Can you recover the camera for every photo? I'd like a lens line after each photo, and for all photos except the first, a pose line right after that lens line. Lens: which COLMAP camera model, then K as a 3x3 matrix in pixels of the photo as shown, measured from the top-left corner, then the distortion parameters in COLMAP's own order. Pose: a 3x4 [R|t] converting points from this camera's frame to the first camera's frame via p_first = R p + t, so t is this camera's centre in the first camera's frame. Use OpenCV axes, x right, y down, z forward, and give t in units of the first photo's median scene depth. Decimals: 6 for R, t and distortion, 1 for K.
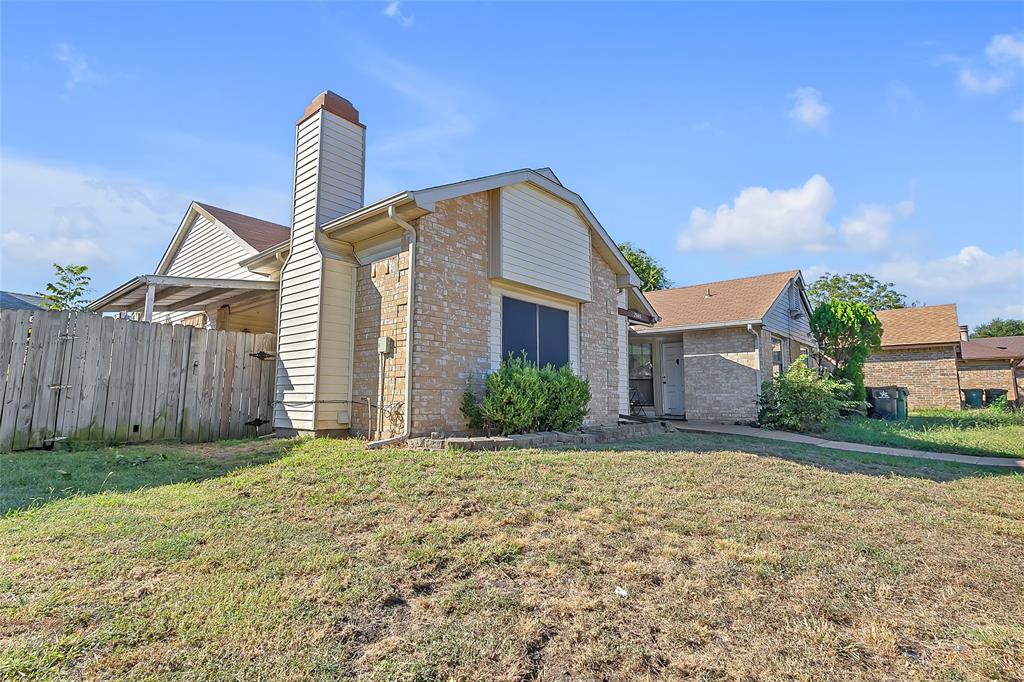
lens RADIAL K [[488.0, 0, 512.0], [0, 488.0, 341.0], [0, 0, 1]] dist [0.015418, 0.000078]
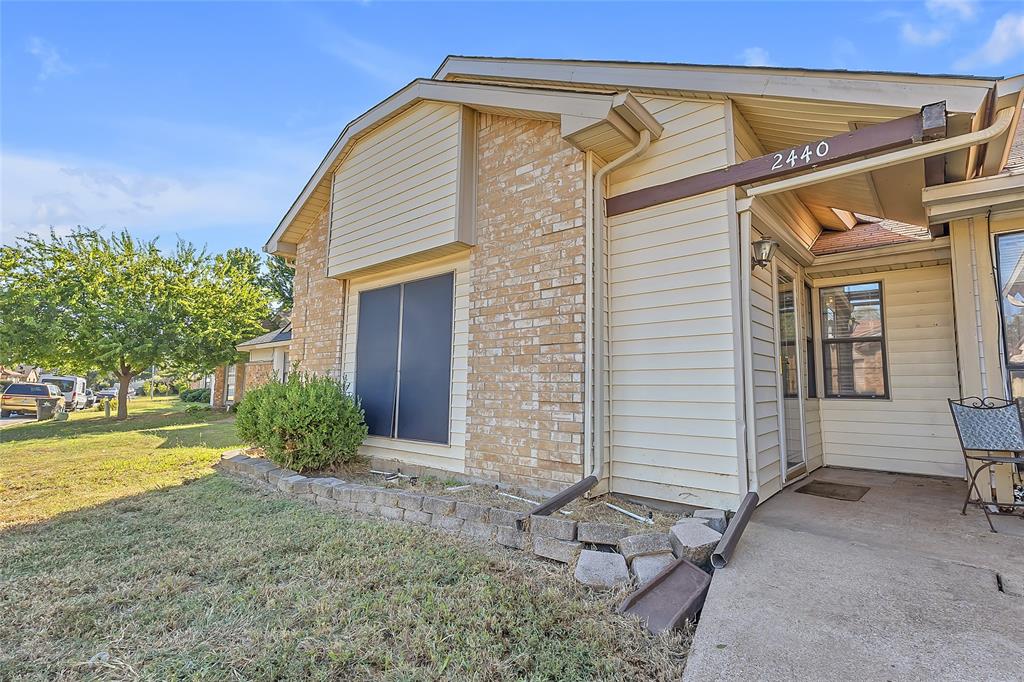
lens RADIAL K [[488.0, 0, 512.0], [0, 488.0, 341.0], [0, 0, 1]] dist [0.015418, 0.000078]
pose [[0.008650, -0.105246, -0.994409, 0.677486], [0.102958, 0.989254, -0.103805, 0.086724], [0.994648, -0.101484, 0.019393, 1.042932]]
